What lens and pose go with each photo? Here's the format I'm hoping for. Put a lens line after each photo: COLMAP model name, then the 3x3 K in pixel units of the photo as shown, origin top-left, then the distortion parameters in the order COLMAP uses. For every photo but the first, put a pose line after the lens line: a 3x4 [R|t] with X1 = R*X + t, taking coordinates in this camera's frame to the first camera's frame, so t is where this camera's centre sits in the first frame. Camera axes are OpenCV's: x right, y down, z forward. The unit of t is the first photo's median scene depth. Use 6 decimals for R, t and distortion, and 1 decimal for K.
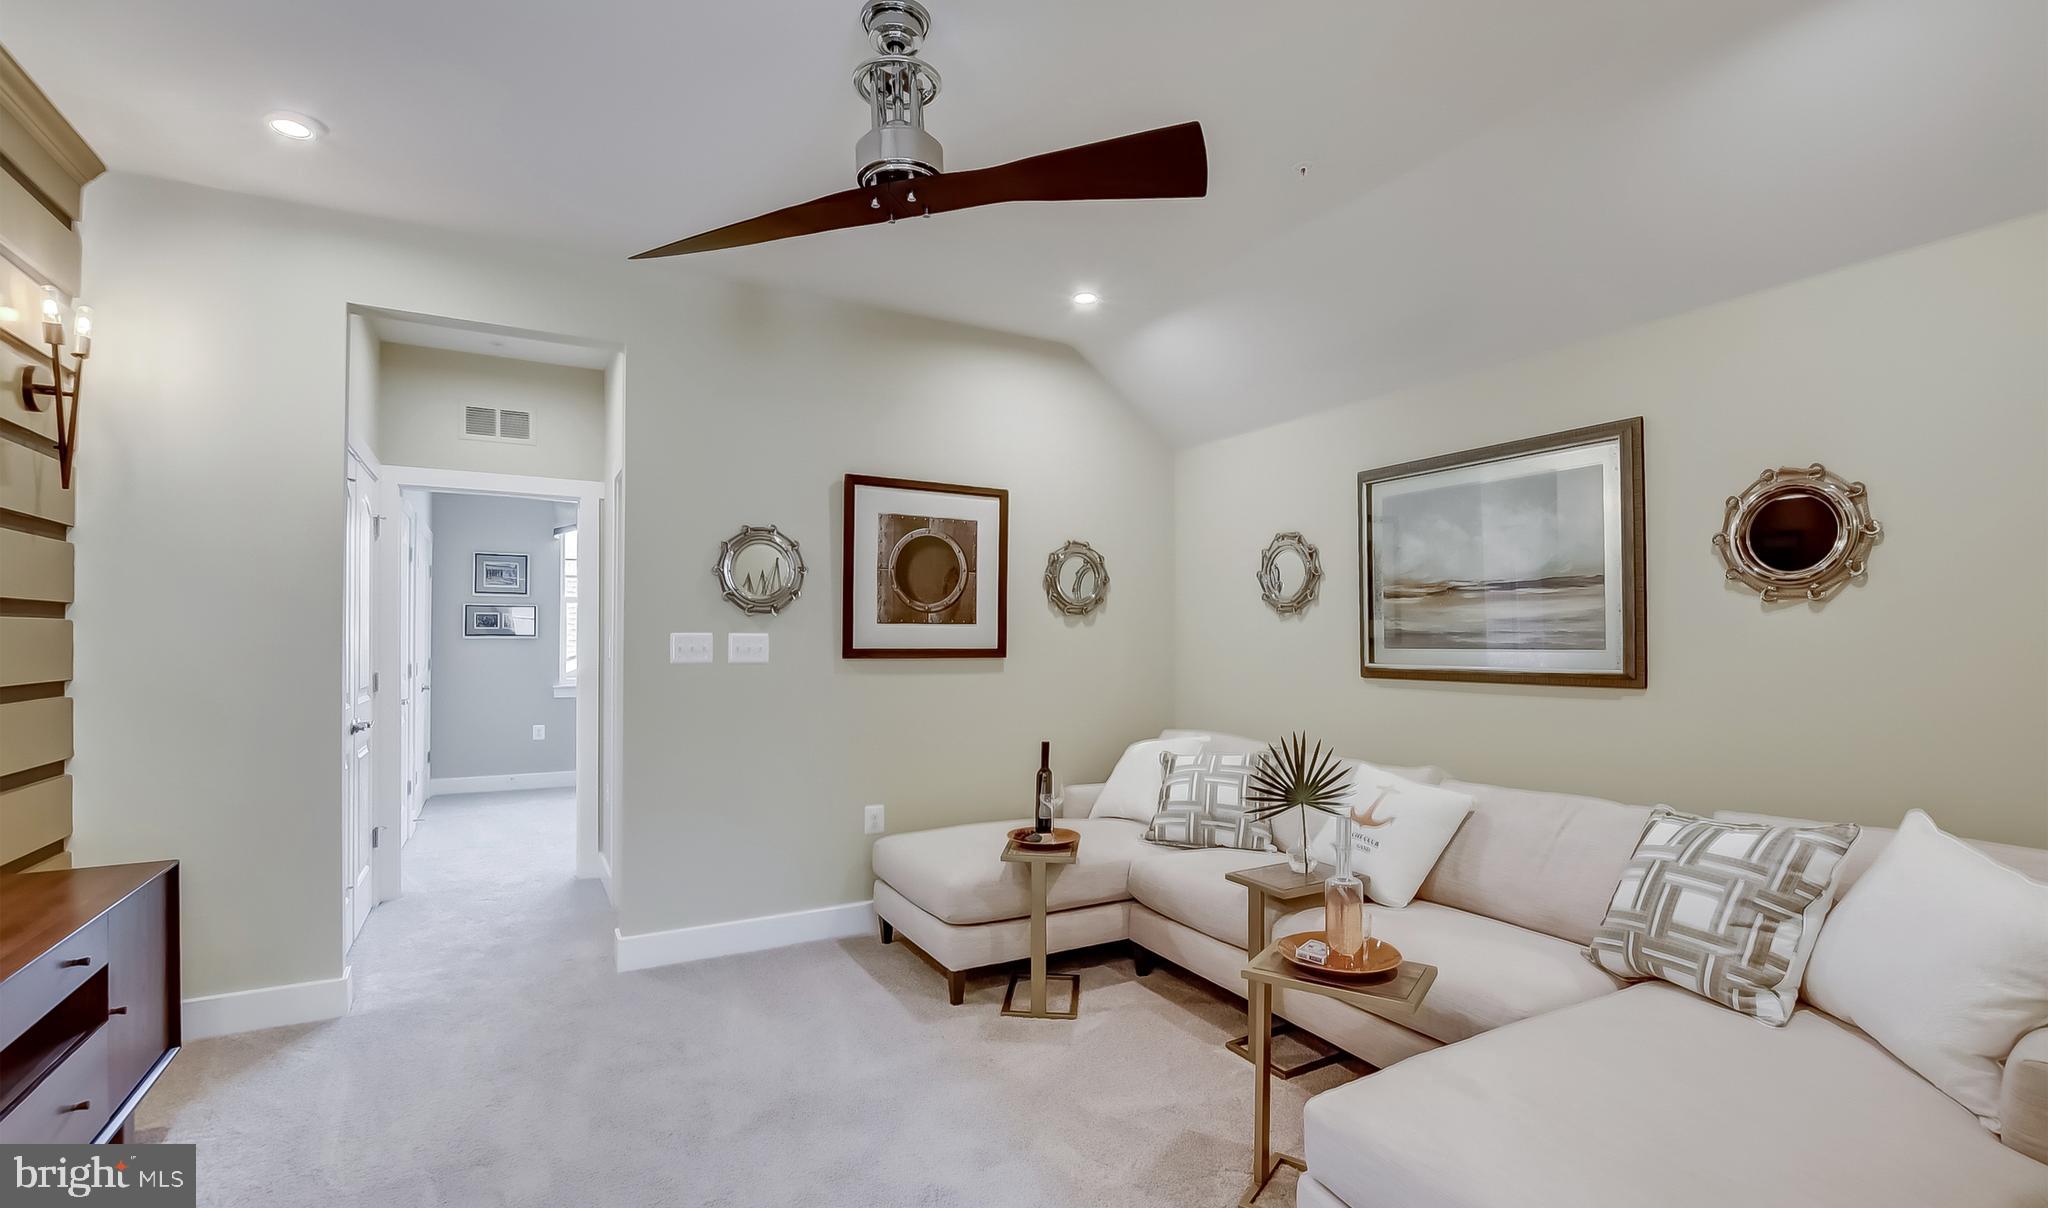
lens RADIAL K [[924.7, 0, 1048.8], [0, 924.7, 626.0], [0, 0, 1]] dist [-0.032665, 0.000020]
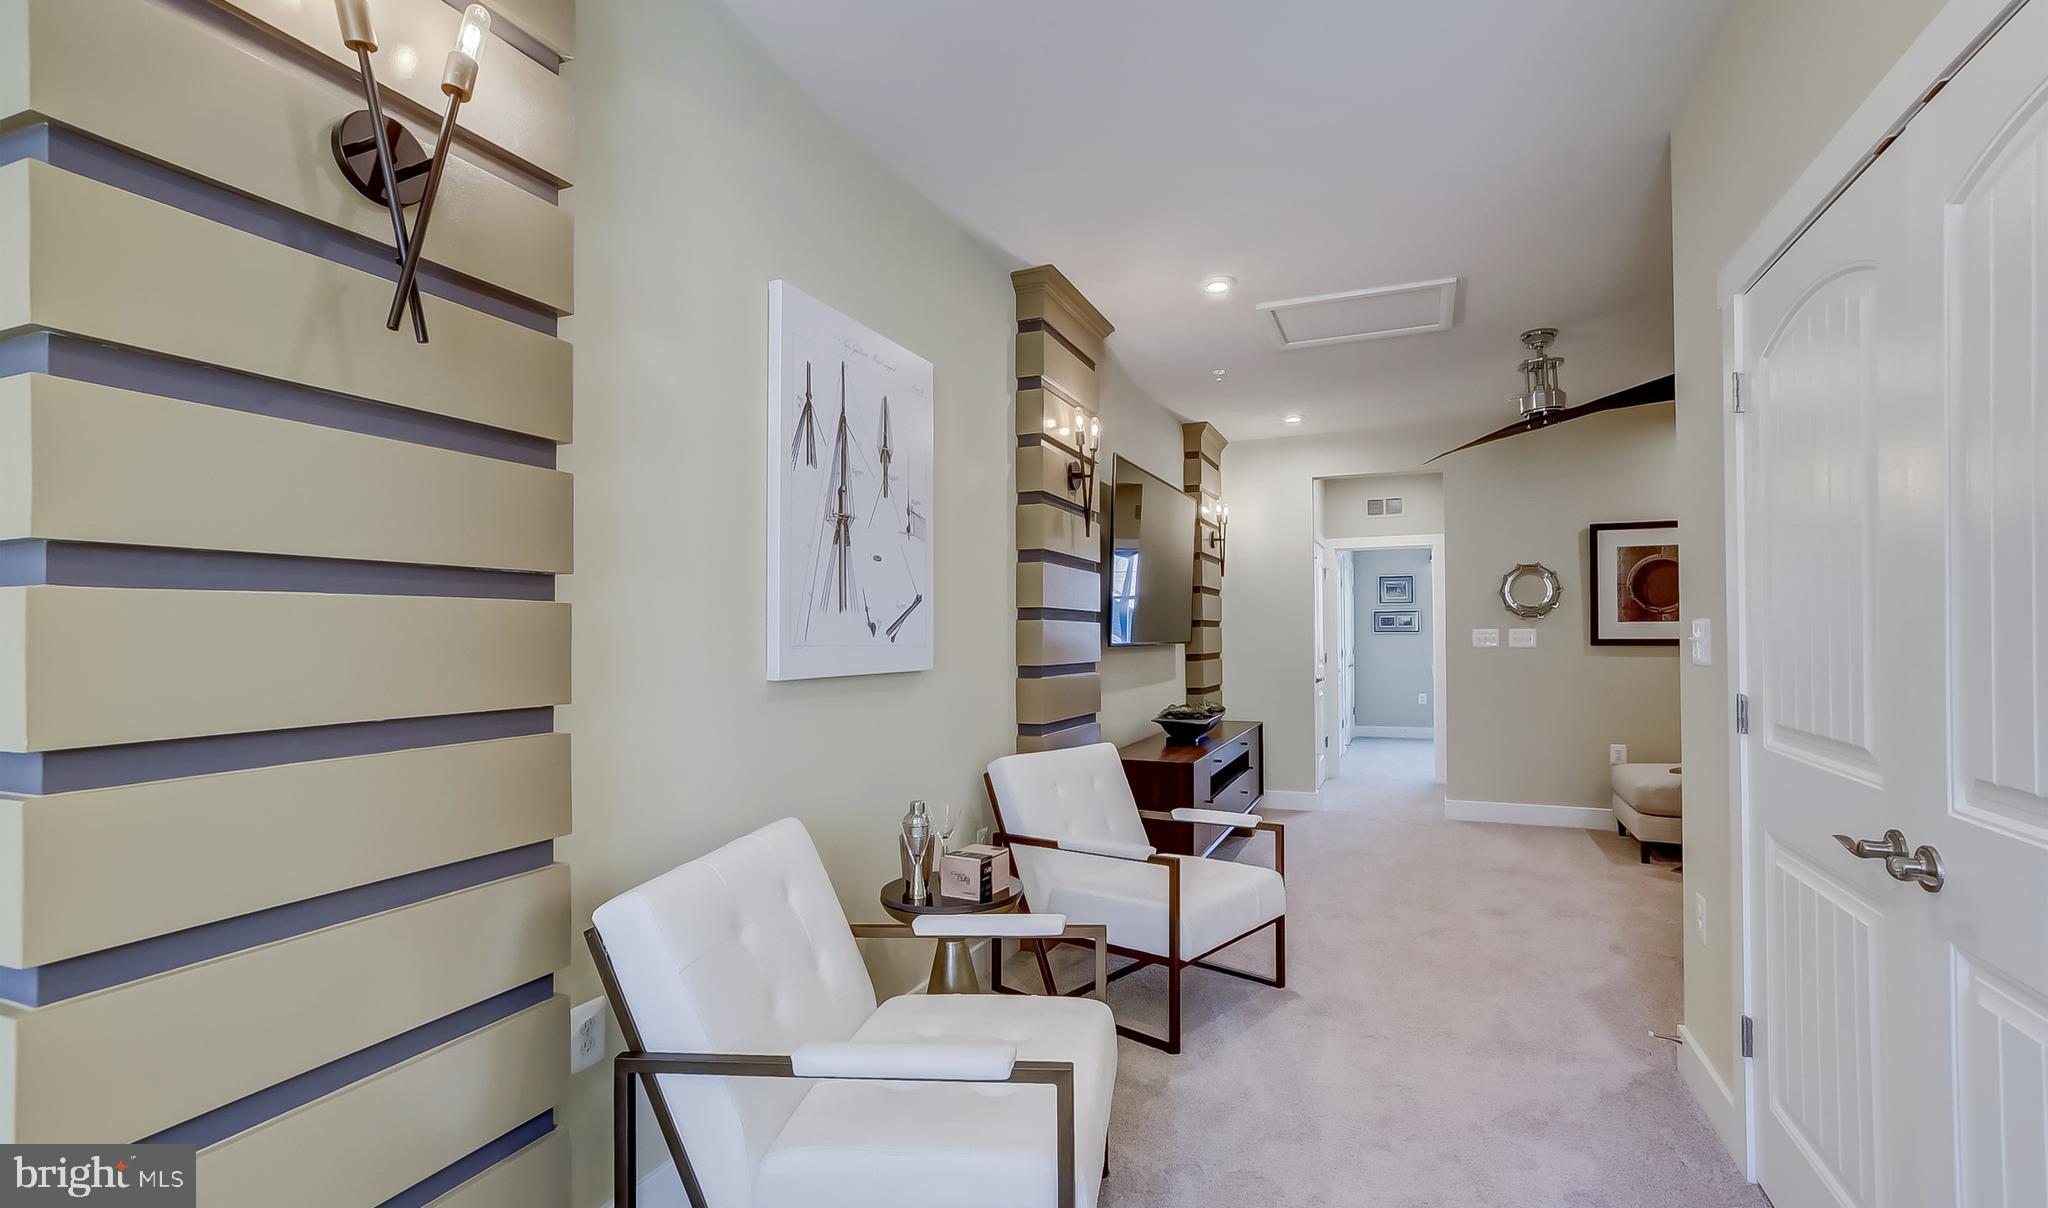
lens RADIAL K [[924.7, 0, 1048.8], [0, 924.7, 626.0], [0, 0, 1]] dist [-0.032665, 0.000020]
pose [[0.606934, -0.010279, -0.794686, 0.421293], [0.015039, 0.999886, -0.001448, -0.007925], [0.794610, -0.011072, 0.607019, -0.607360]]
